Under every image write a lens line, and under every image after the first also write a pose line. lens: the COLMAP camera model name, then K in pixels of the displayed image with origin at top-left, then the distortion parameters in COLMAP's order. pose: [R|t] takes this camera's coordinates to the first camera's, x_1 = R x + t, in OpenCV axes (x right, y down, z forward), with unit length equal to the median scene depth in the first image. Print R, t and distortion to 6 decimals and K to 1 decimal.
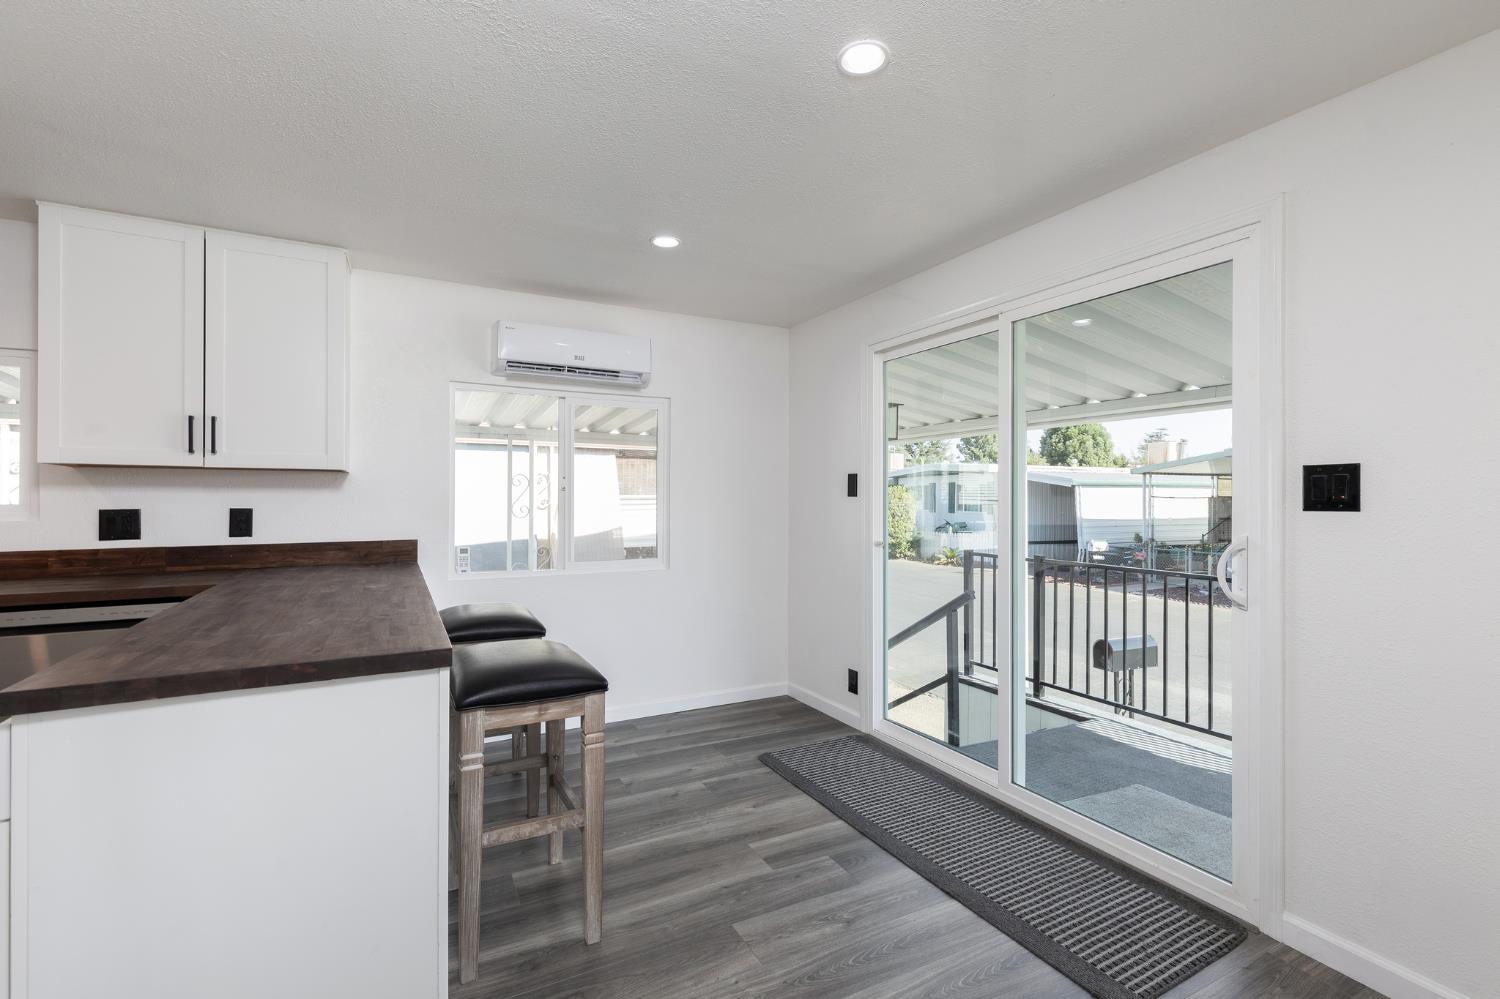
lens RADIAL K [[675.9, 0, 755.7], [0, 675.9, 495.3], [0, 0, 1]] dist [0.005010, -0.000037]
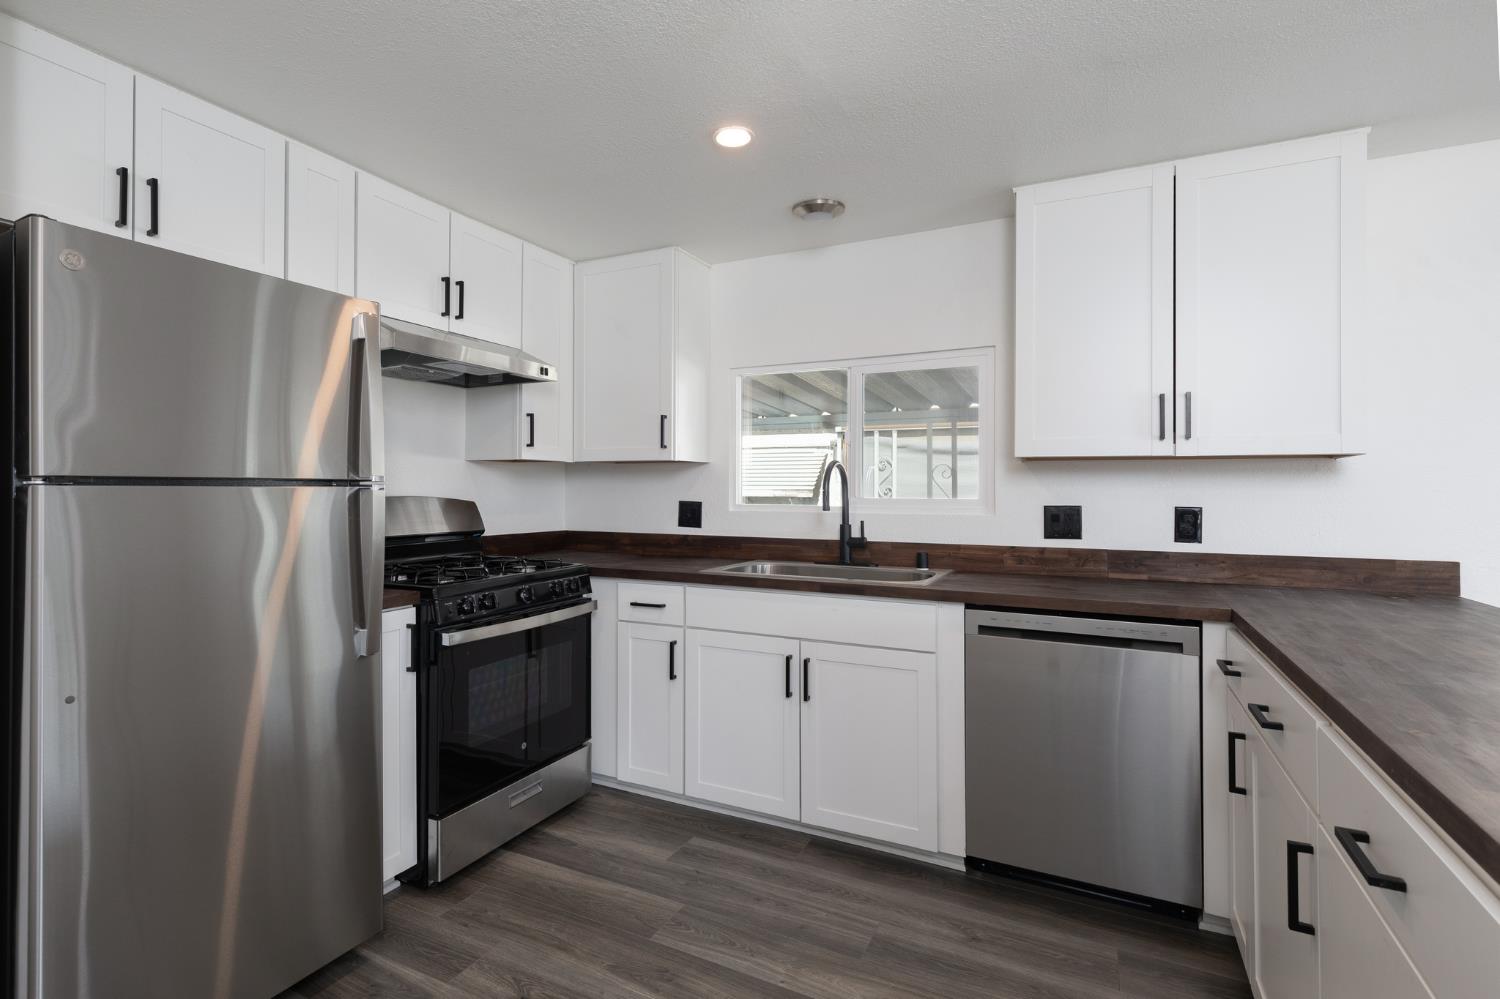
lens RADIAL K [[725.9, 0, 713.3], [0, 725.9, 480.5], [0, 0, 1]] dist [0.003599, 0.000634]
pose [[0.558408, -0.007662, -0.829531, -0.365963], [-0.000997, 0.999950, -0.009907, -0.003206], [0.829566, 0.006359, 0.558373, 0.054674]]
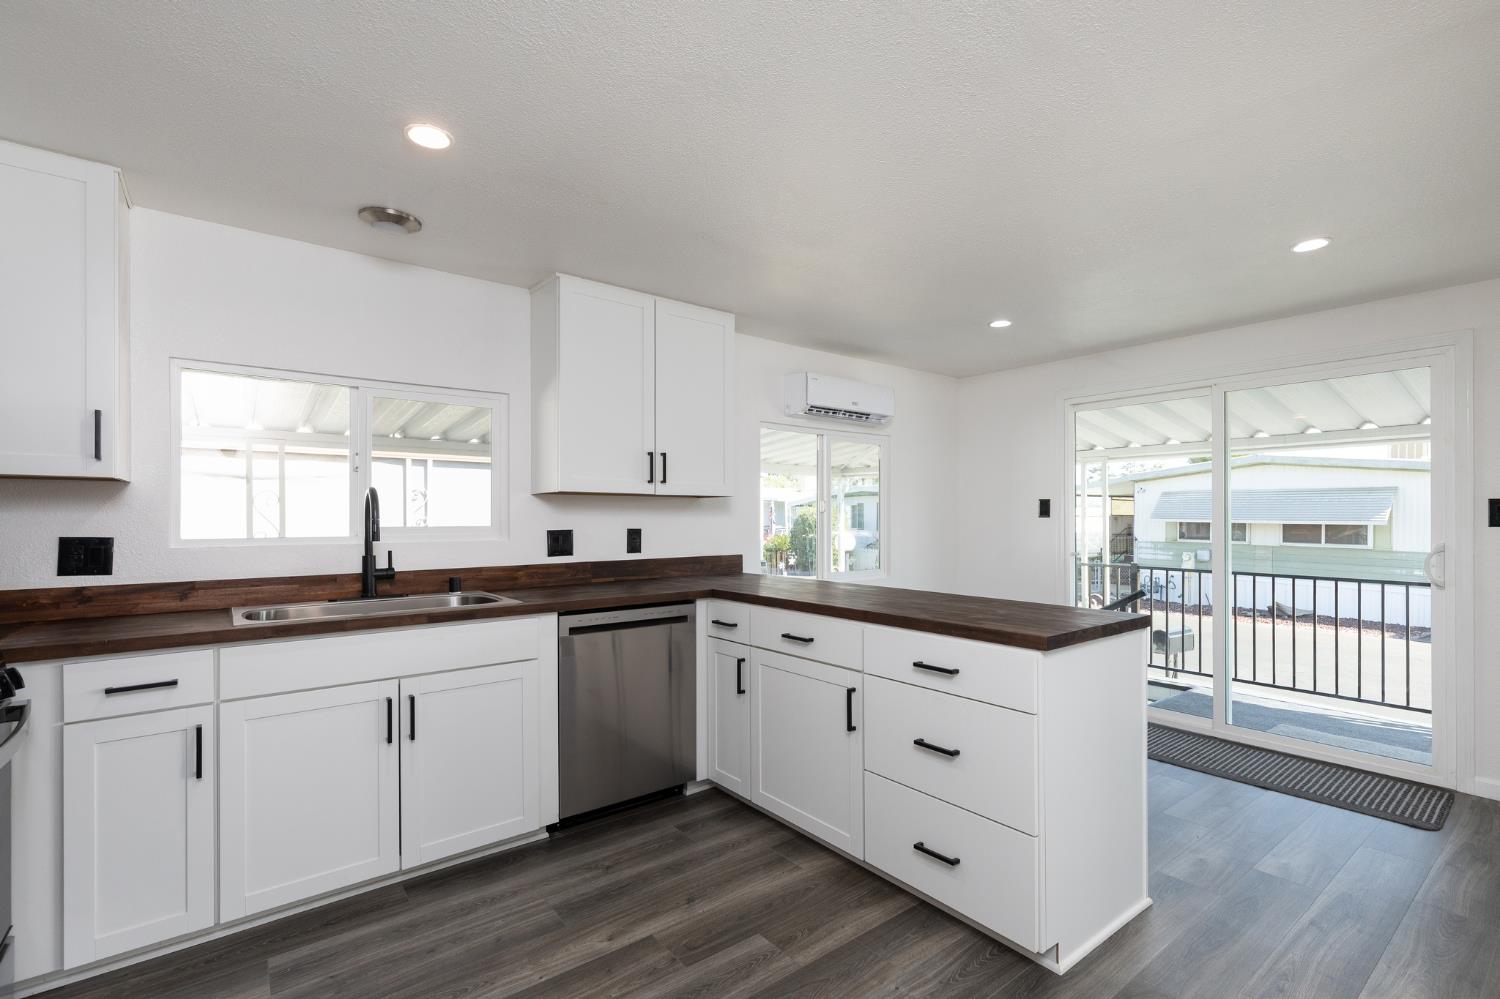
lens RADIAL K [[676.0, 0, 753.7], [0, 676.0, 515.9], [0, 0, 1]] dist [0.007403, 0.000542]
pose [[0.985247, -0.001452, 0.171130, -0.770193], [0.001001, 0.999996, 0.002723, -0.006167], [-0.171133, -0.002512, 0.985245, -0.195194]]
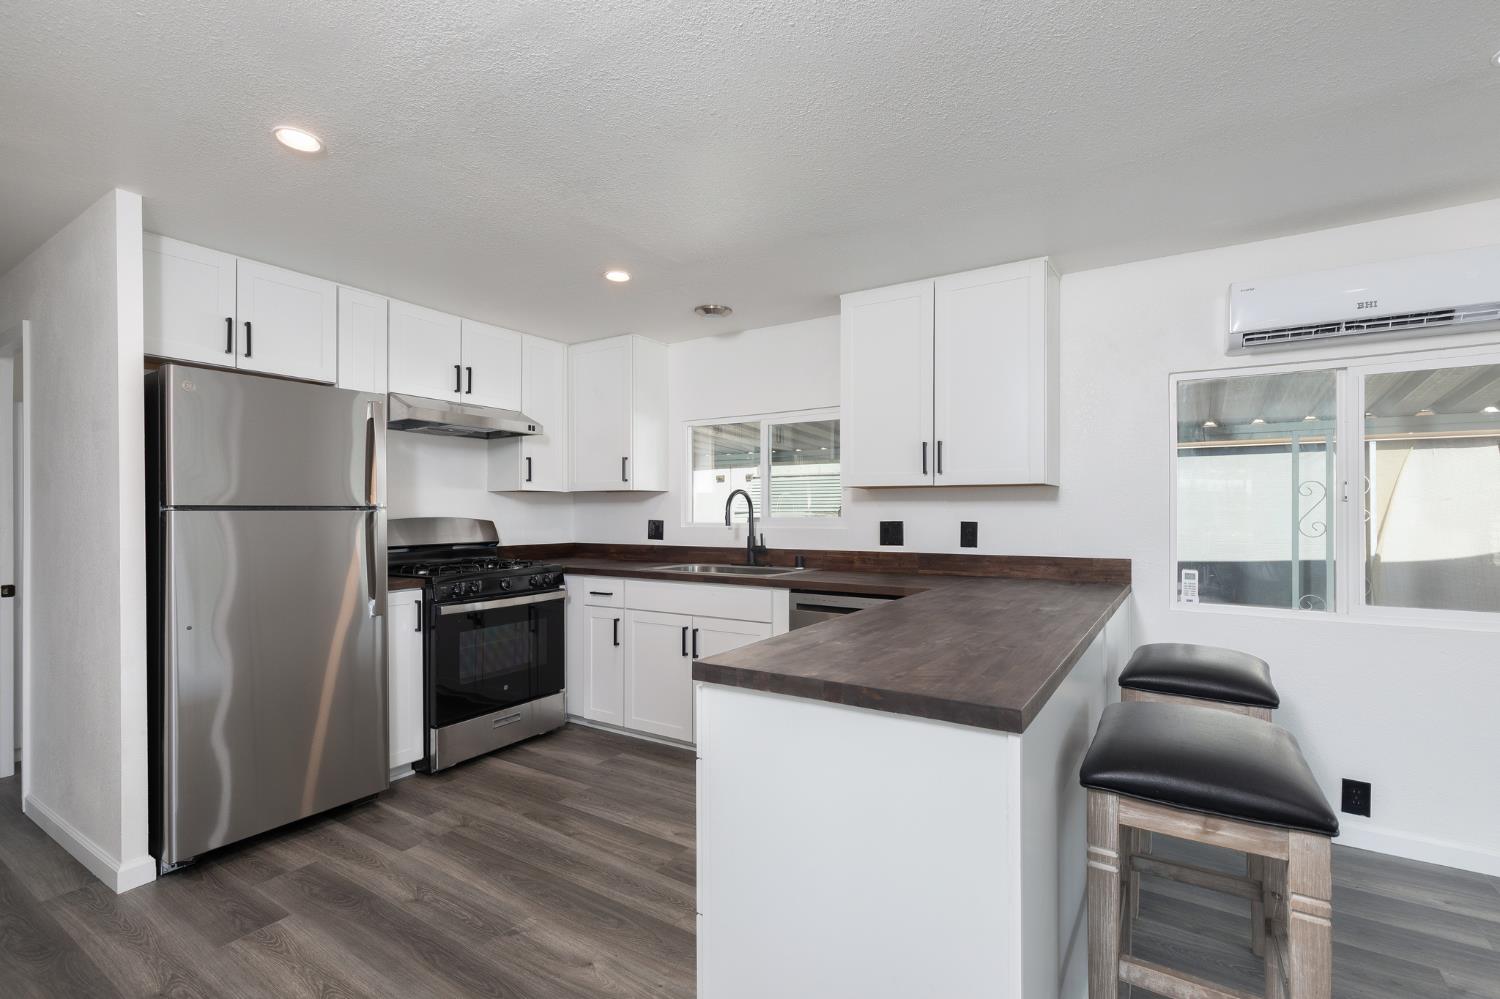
lens RADIAL K [[670.0, 0, 767.3], [0, 670.0, 507.3], [0, 0, 1]] dist [0.003352, -0.000167]
pose [[0.492122, -0.007180, -0.870496, 0.033175], [0.005383, 0.999972, -0.005205, -0.000270], [0.870509, -0.002125, 0.492147, 0.176678]]
